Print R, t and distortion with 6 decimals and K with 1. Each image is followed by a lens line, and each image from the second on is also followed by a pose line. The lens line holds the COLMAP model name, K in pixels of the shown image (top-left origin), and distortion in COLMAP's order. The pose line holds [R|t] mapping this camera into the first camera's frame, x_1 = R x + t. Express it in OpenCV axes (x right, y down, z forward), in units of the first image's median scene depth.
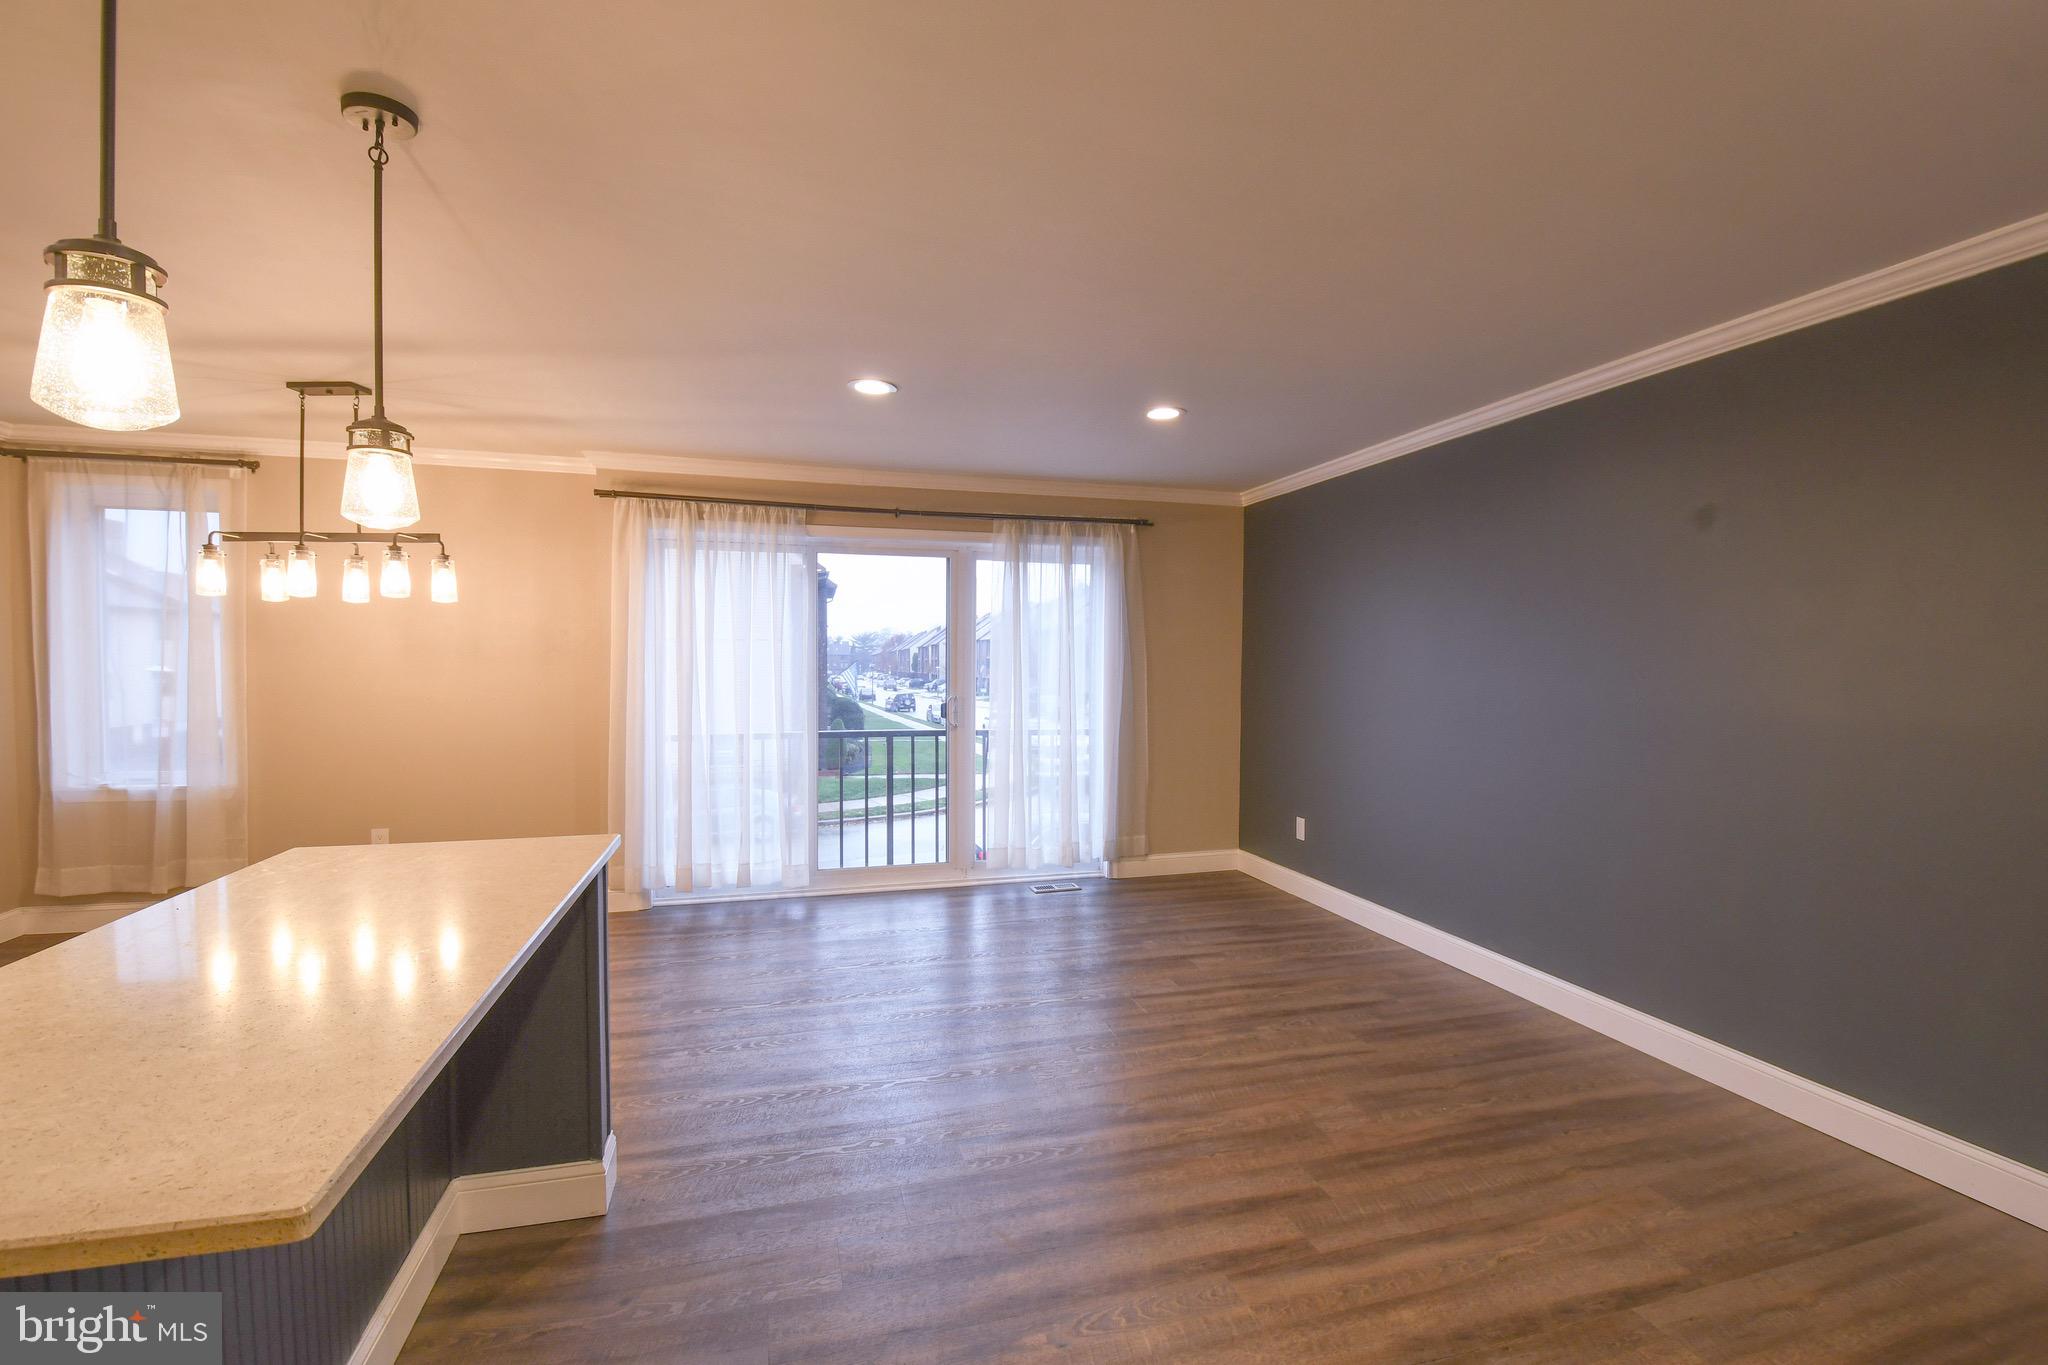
lens RADIAL K [[917.9, 0, 1040.2], [0, 917.9, 681.9], [0, 0, 1]] dist [0.011472, -0.018986]
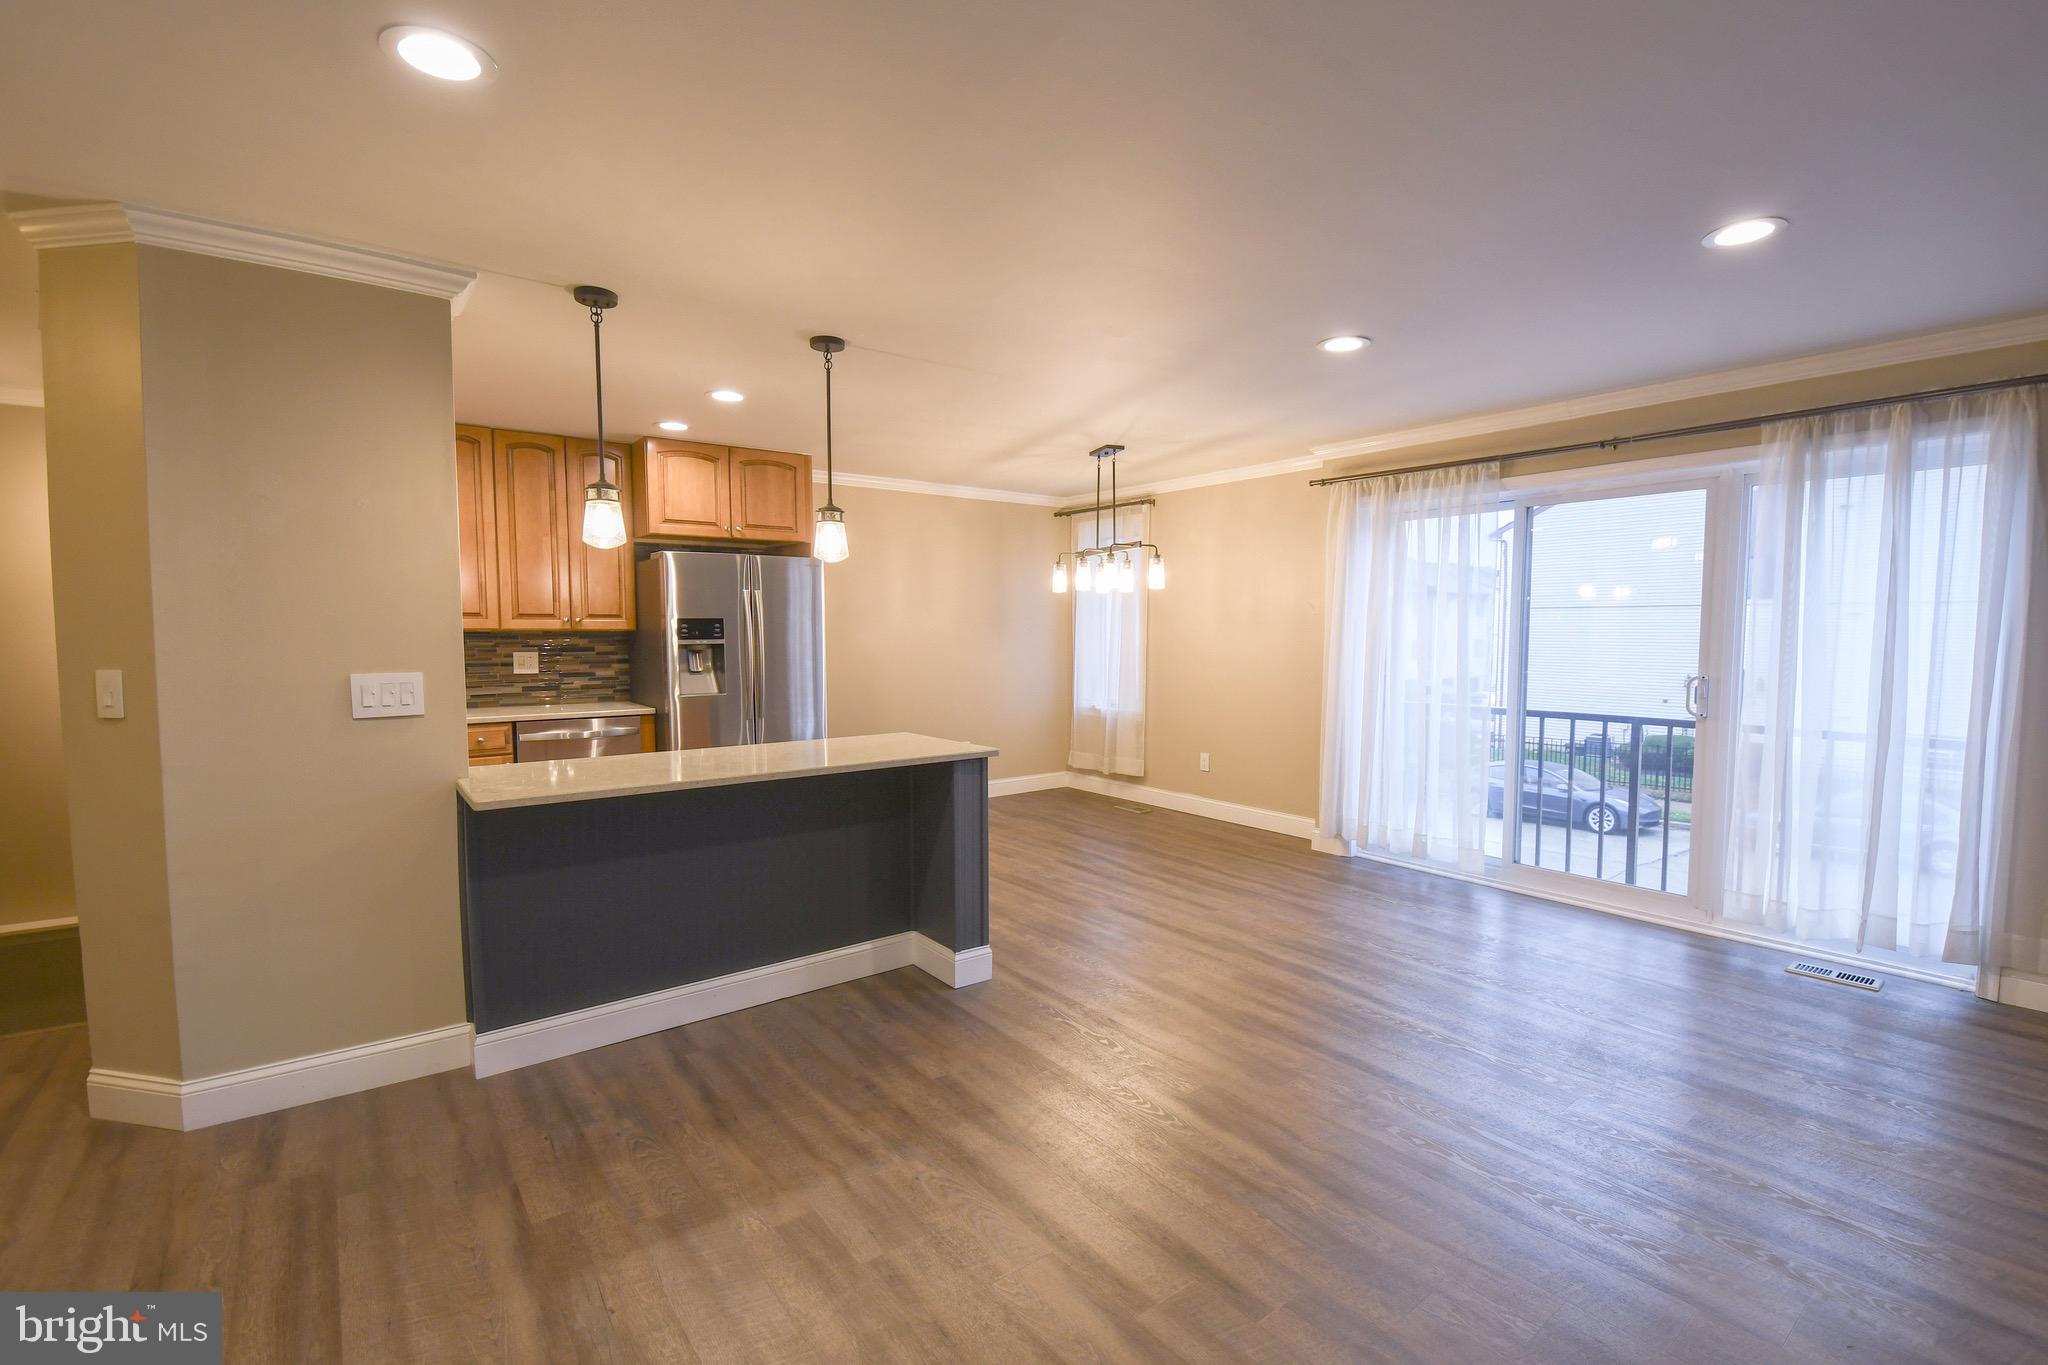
lens RADIAL K [[917.9, 0, 1036.3], [0, 917.9, 690.4], [0, 0, 1]] dist [0.011472, -0.018986]
pose [[0.359258, 0.056392, -0.931533, 0.448891], [-0.016725, 0.998401, 0.053990, -0.004685], [0.933088, -0.003817, 0.359627, 0.257031]]
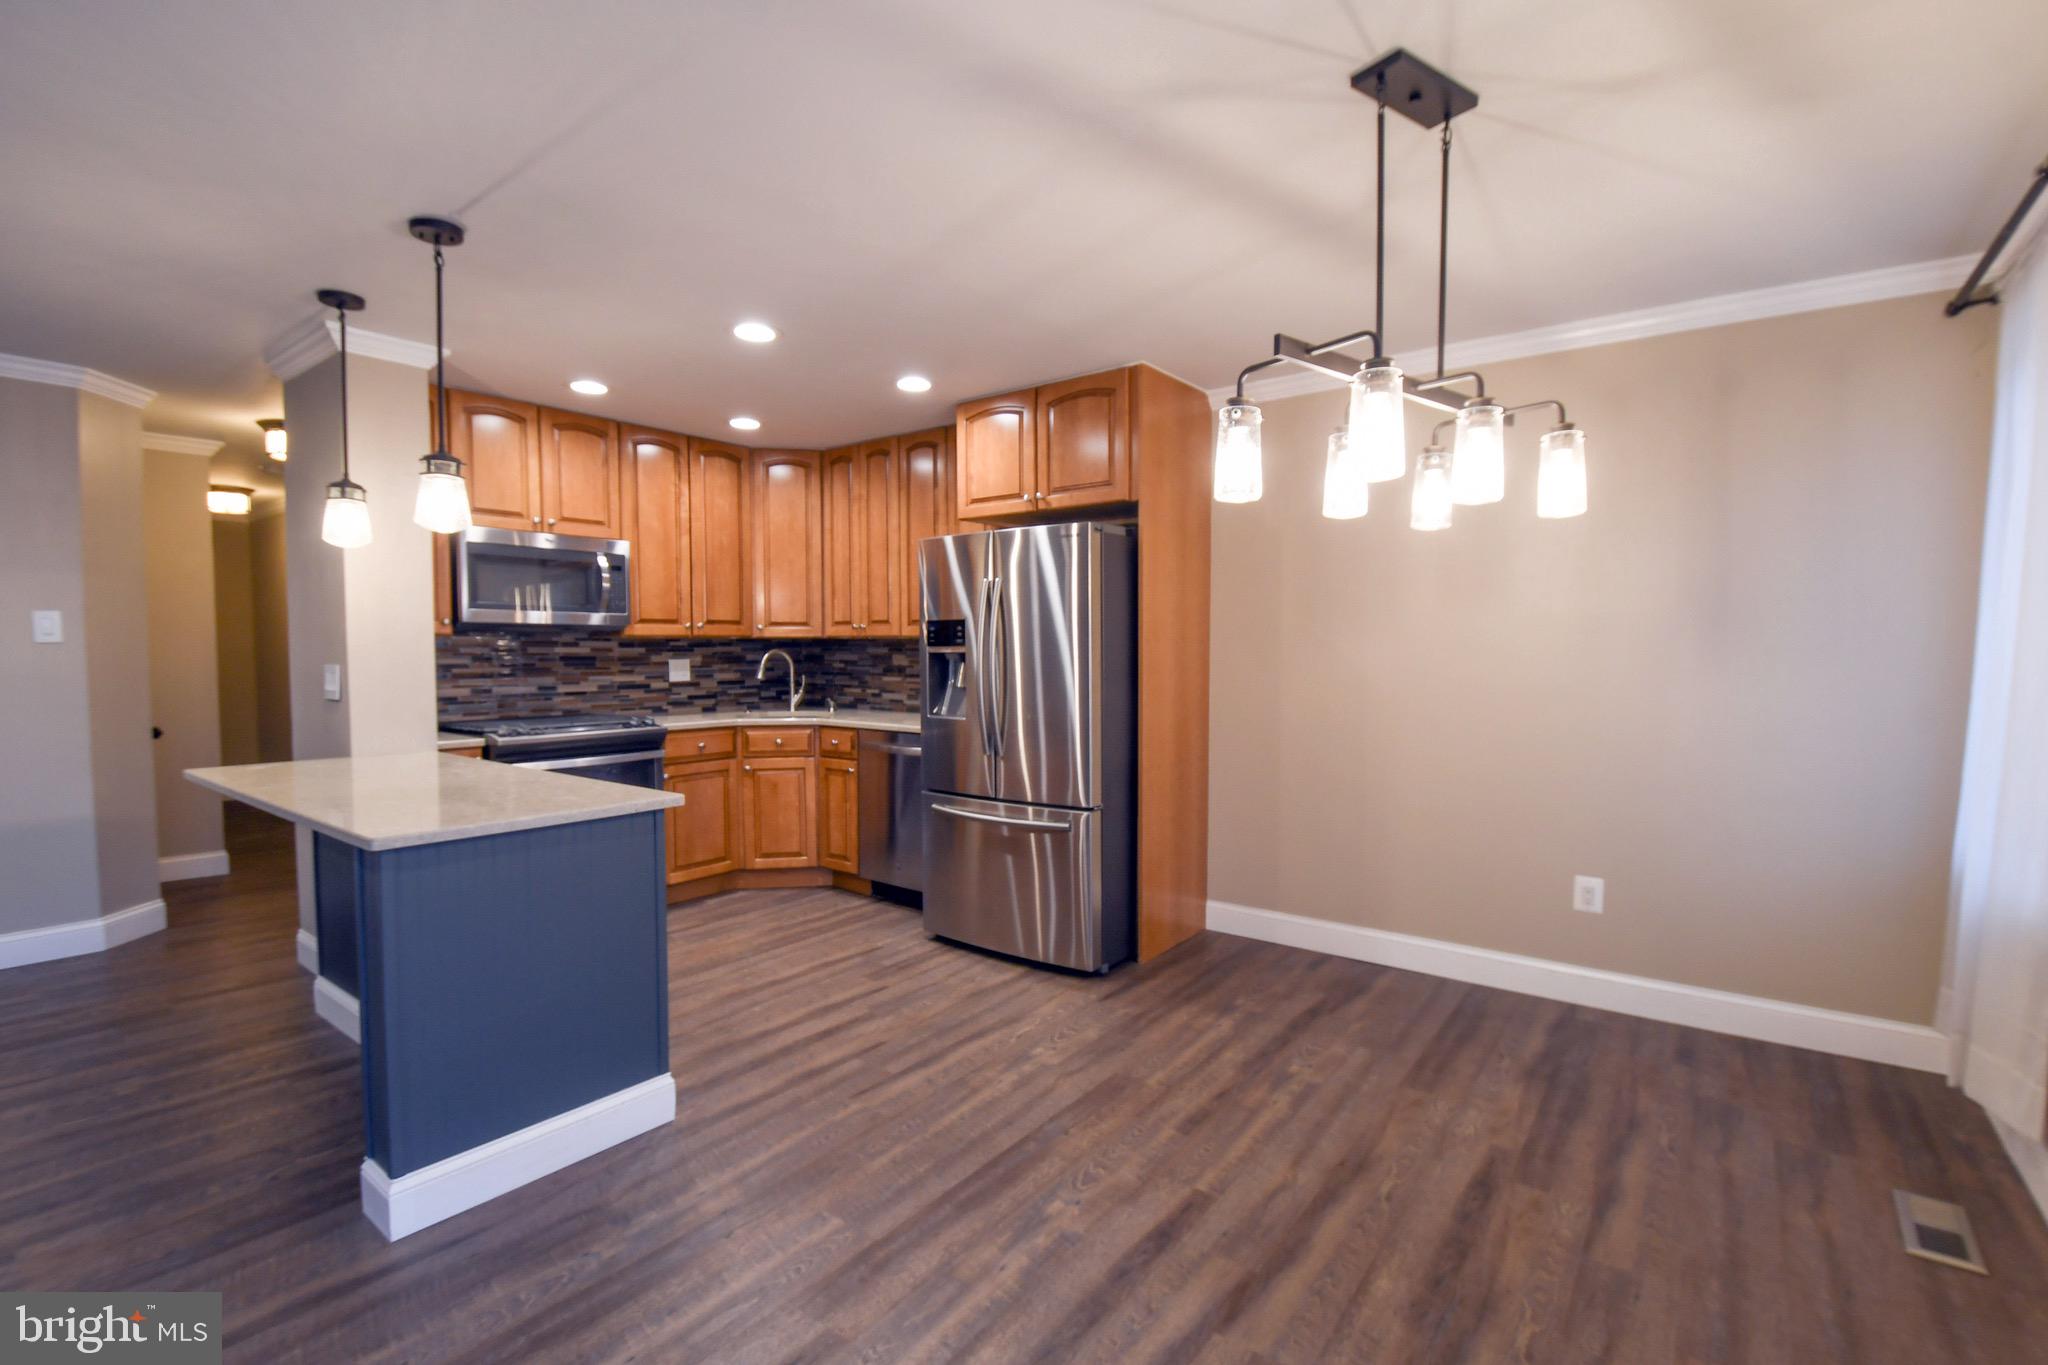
lens RADIAL K [[917.9, 0, 1037.0], [0, 917.9, 689.7], [0, 0, 1]] dist [0.011472, -0.018986]
pose [[-0.802985, 0.020170, -0.595657, -0.218638], [-0.019154, 0.998038, 0.059615, -0.011483], [0.595691, 0.059279, -0.801023, 0.958403]]
